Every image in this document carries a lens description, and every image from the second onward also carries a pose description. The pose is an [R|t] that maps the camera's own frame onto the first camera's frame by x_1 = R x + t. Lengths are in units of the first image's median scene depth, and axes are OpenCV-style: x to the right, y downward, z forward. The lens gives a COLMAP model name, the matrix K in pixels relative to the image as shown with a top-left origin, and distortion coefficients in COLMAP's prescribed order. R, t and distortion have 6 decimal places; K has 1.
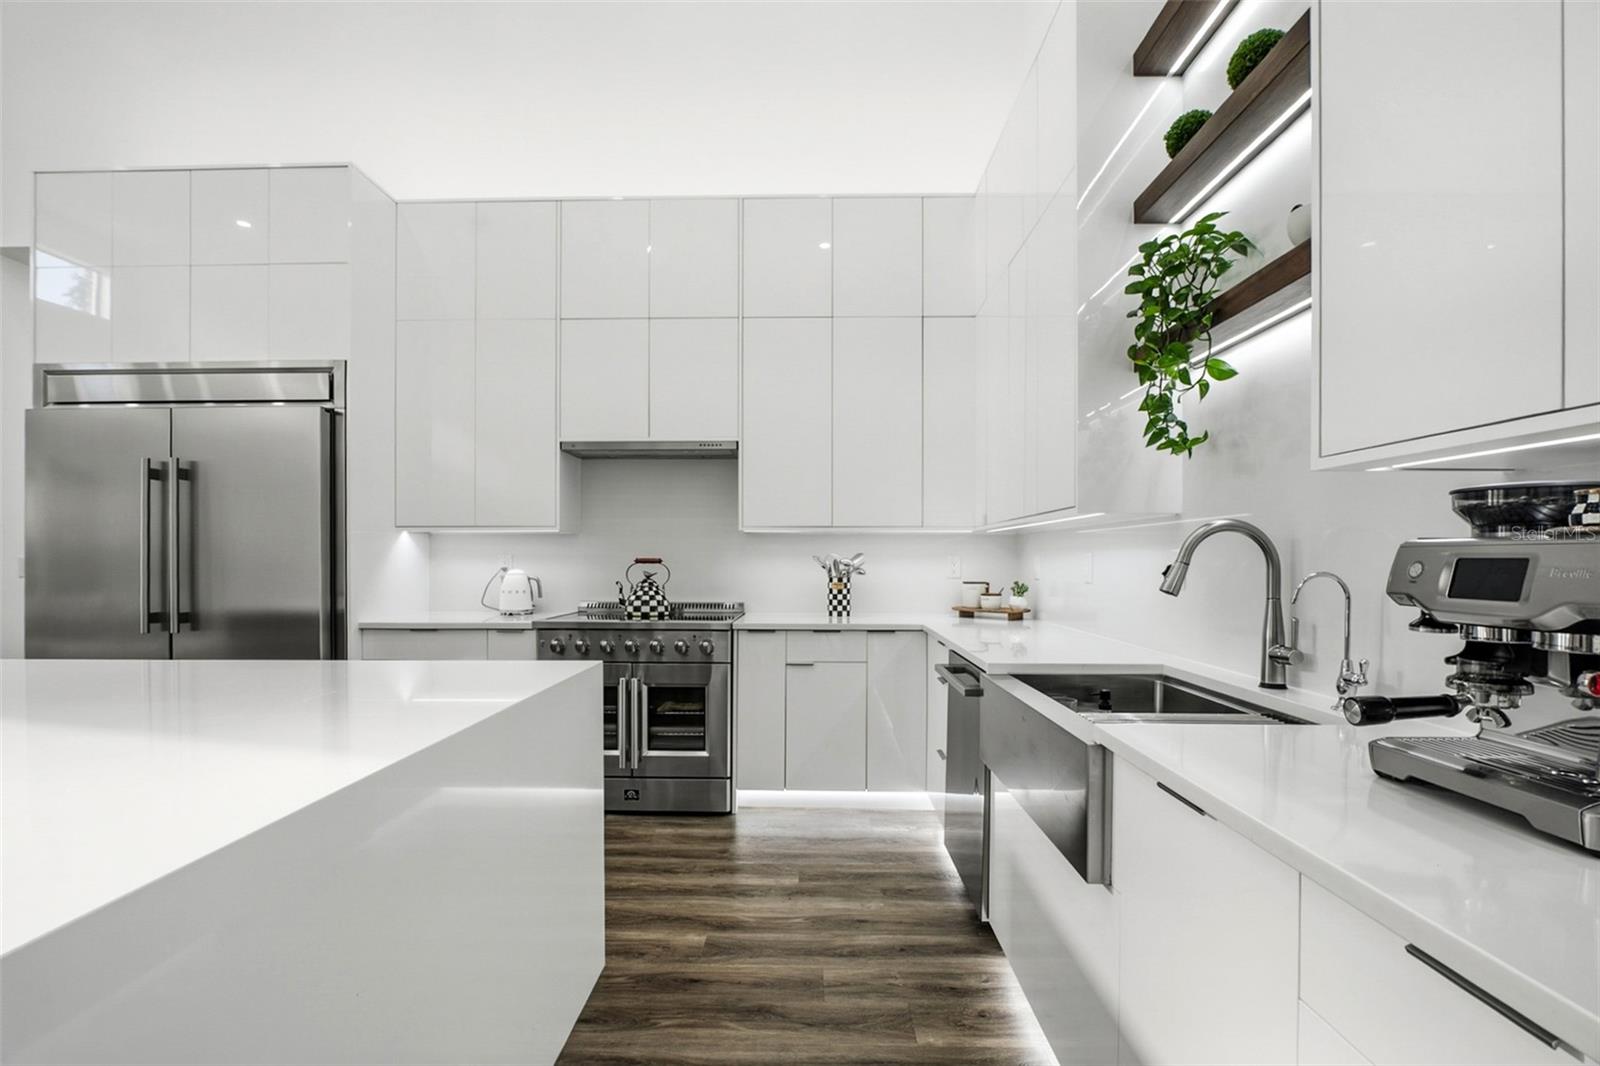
lens RADIAL K [[712.6, 0, 799.2], [0, 712.6, 565.3], [0, 0, 1]] dist [-0.019516, 0.000131]
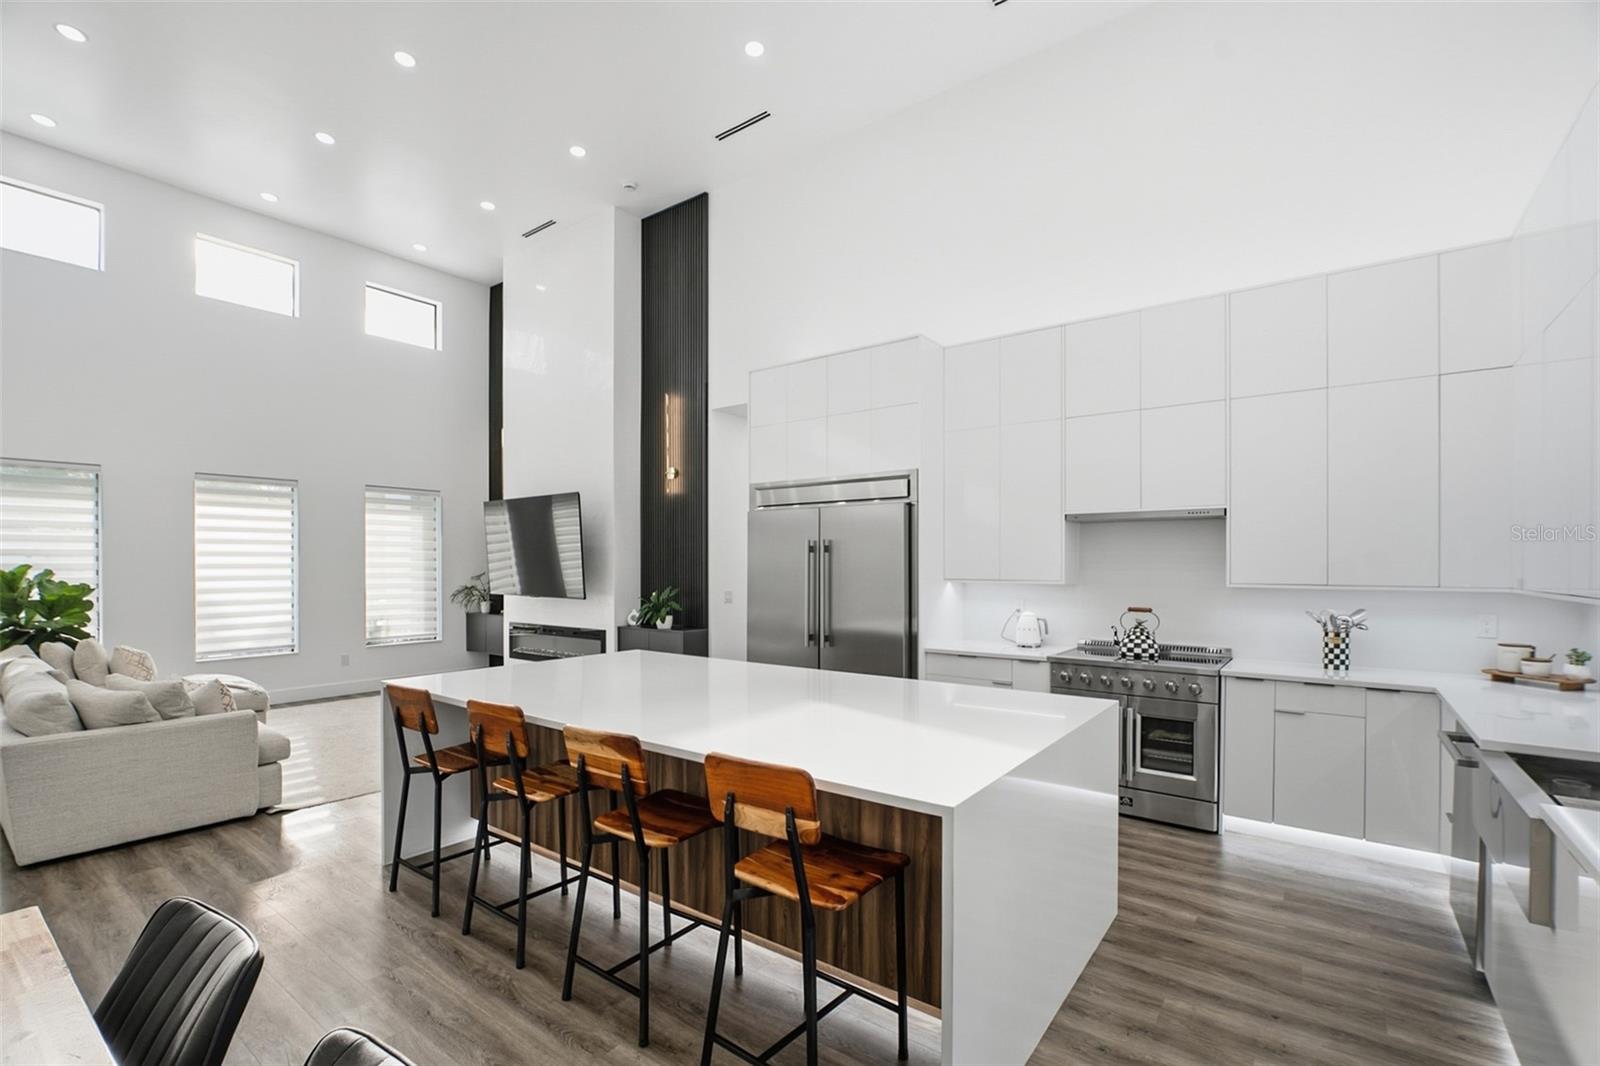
lens RADIAL K [[706.5, 0, 808.3], [0, 706.5, 564.9], [0, 0, 1]] dist [-0.010255, 0.000499]
pose [[0.814391, 0.000634, -0.580316, 0.026492], [-0.005785, 0.999959, -0.007025, -0.080435], [0.580287, 0.009079, 0.814361, -0.336579]]
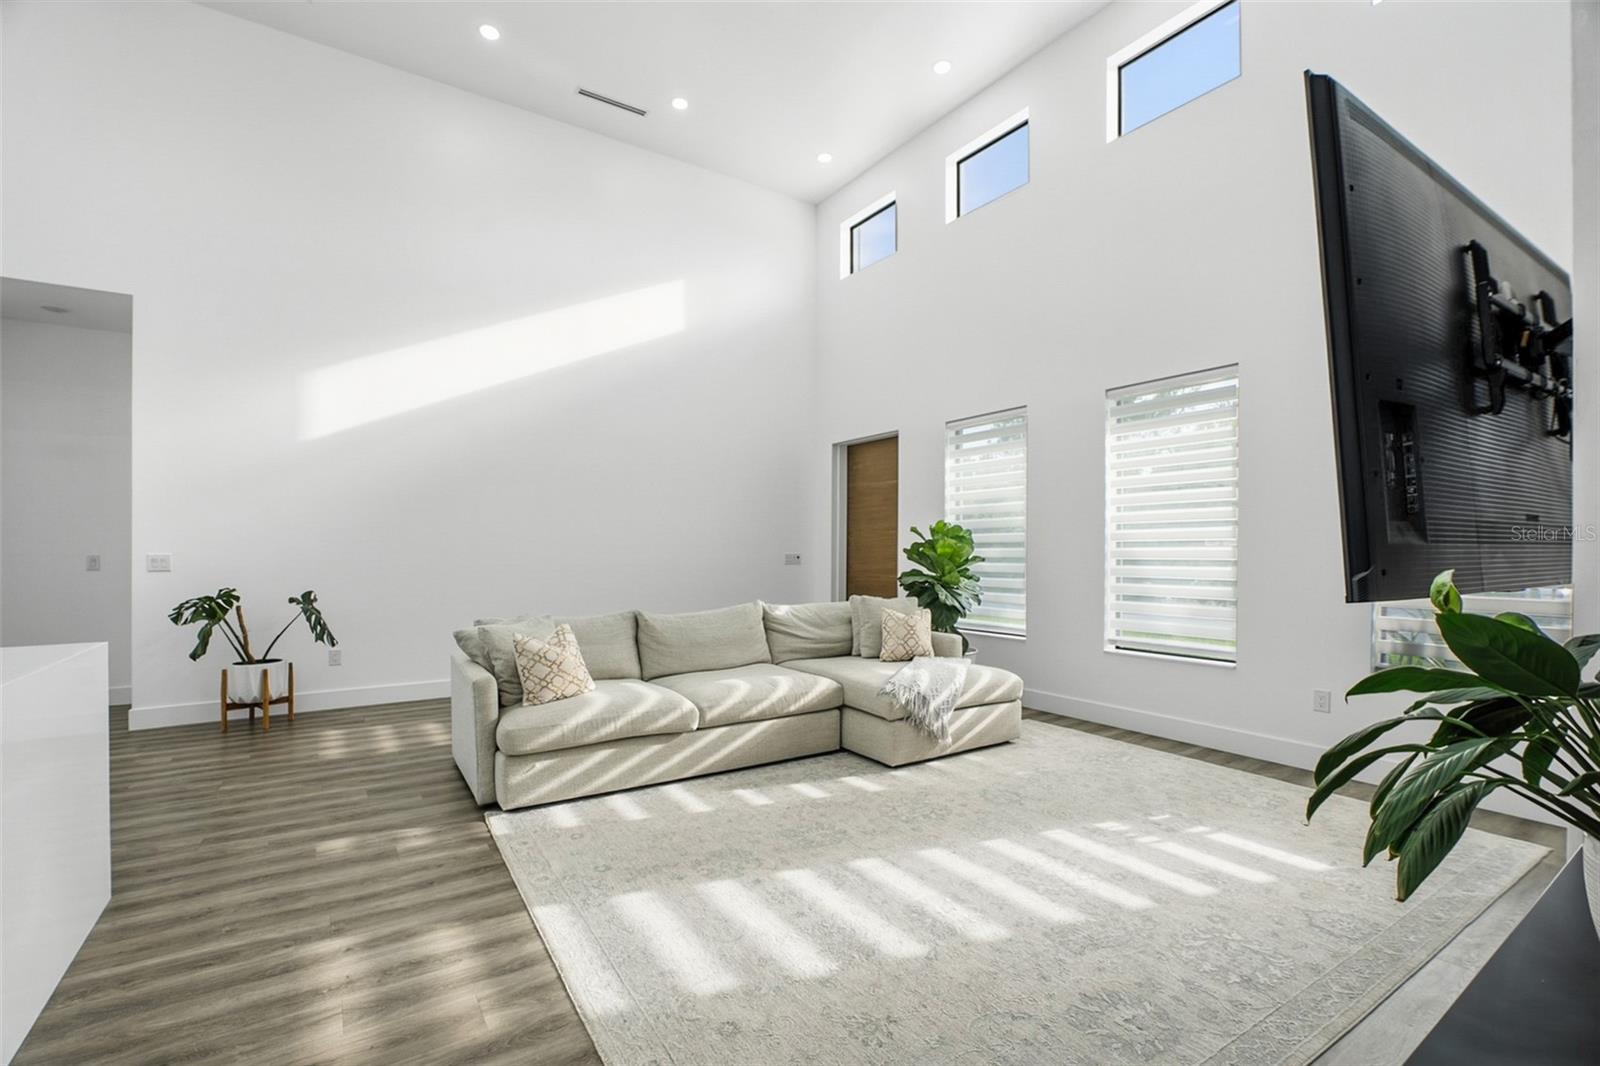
lens RADIAL K [[701.1, 0, 803.1], [0, 701.1, 540.2], [0, 0, 1]] dist [-0.008399, -0.000060]
pose [[-0.818009, -0.017067, -0.574953, -1.261878], [-0.010857, 0.999840, -0.014232, -0.012279], [0.575104, -0.005399, -0.818063, 1.165625]]
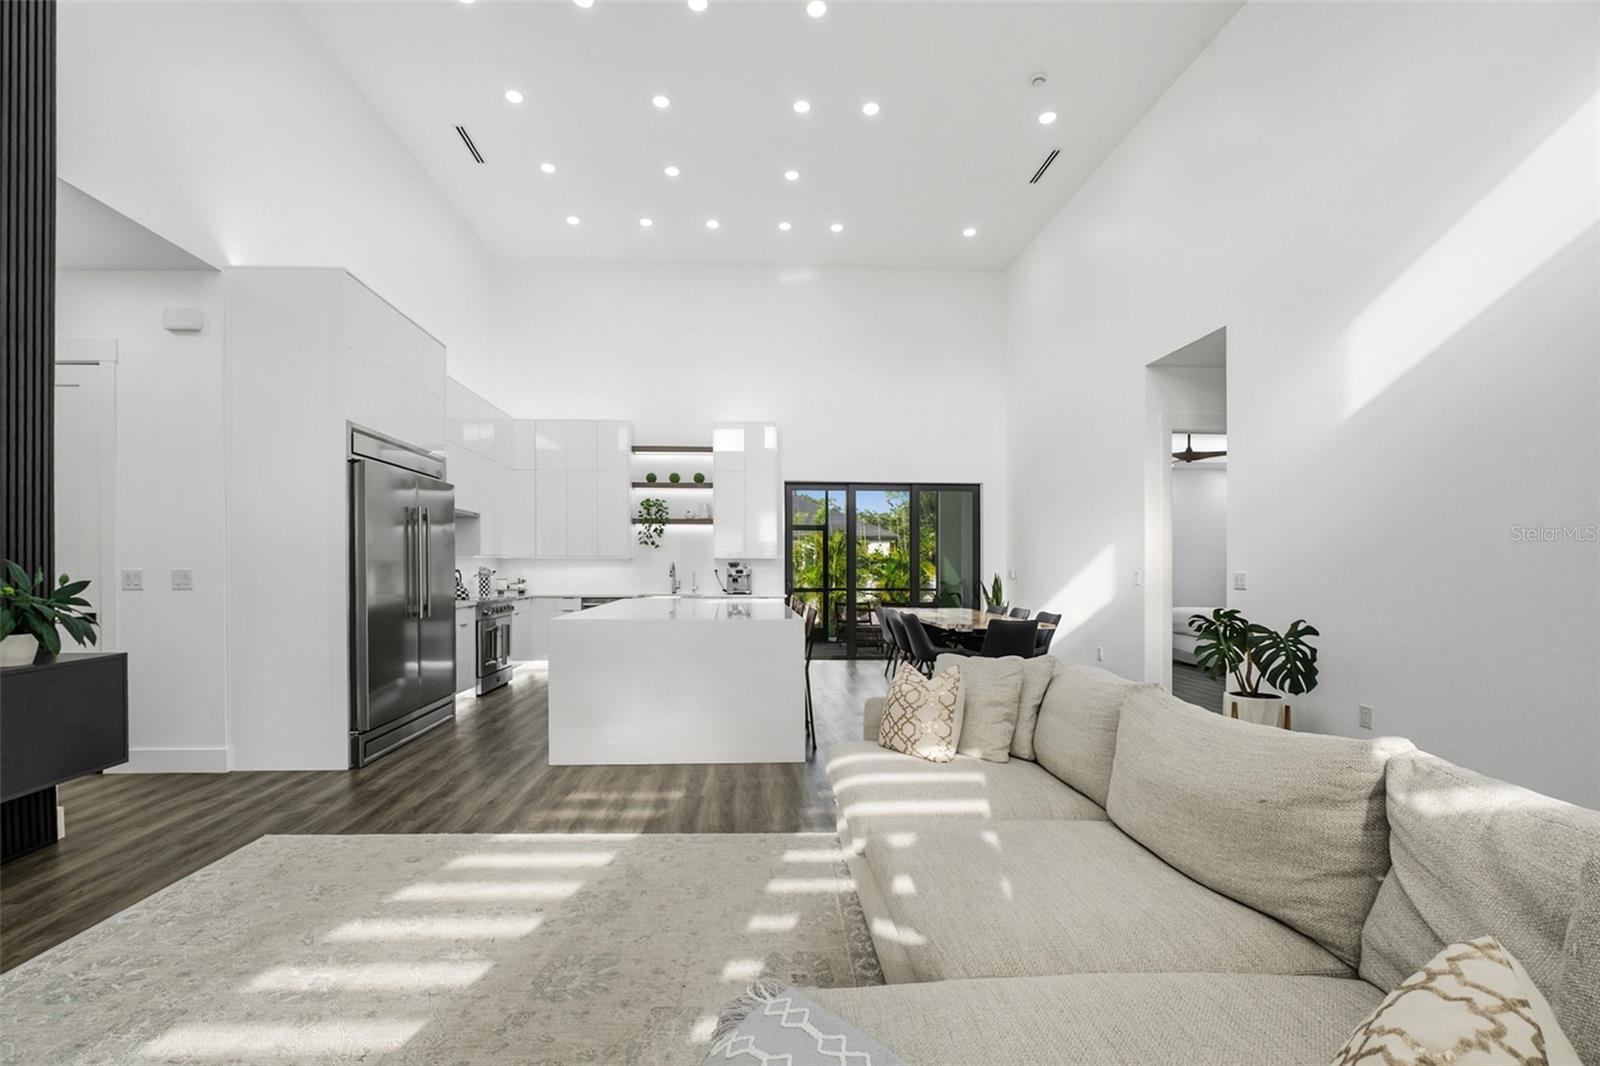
lens RADIAL K [[726.1, 0, 771.1], [0, 726.1, 567.1], [0, 0, 1]] dist [-0.010619, 0.000332]
pose [[-0.063067, -0.001108, 0.998009, -2.471473], [0.006989, 0.999974, 0.001552, -0.014896], [-0.997985, 0.007073, -0.063058, 0.303055]]
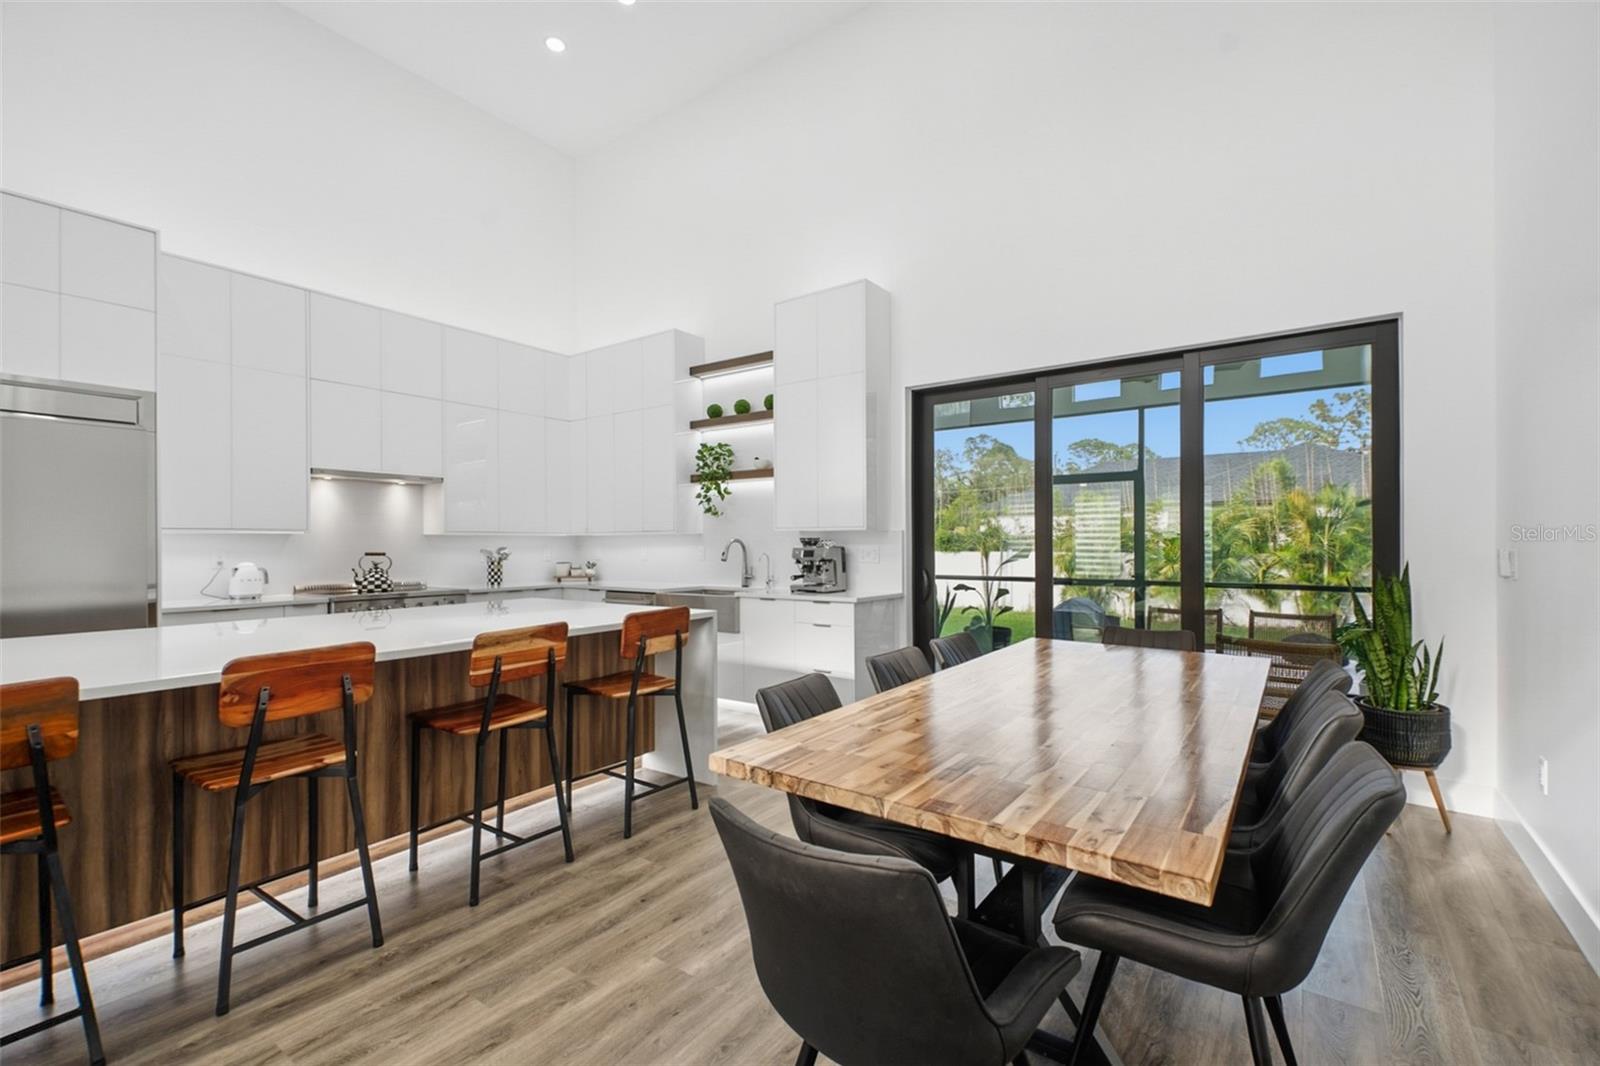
lens RADIAL K [[702.3, 0, 798.3], [0, 702.3, 540.6], [0, 0, 1]] dist [0.026515, -0.000138]
pose [[0.572796, 0.001036, 0.819697, -1.008953], [0.013155, 0.999859, -0.010457, -0.007950], [-0.819592, 0.016772, 0.572702, -0.600238]]
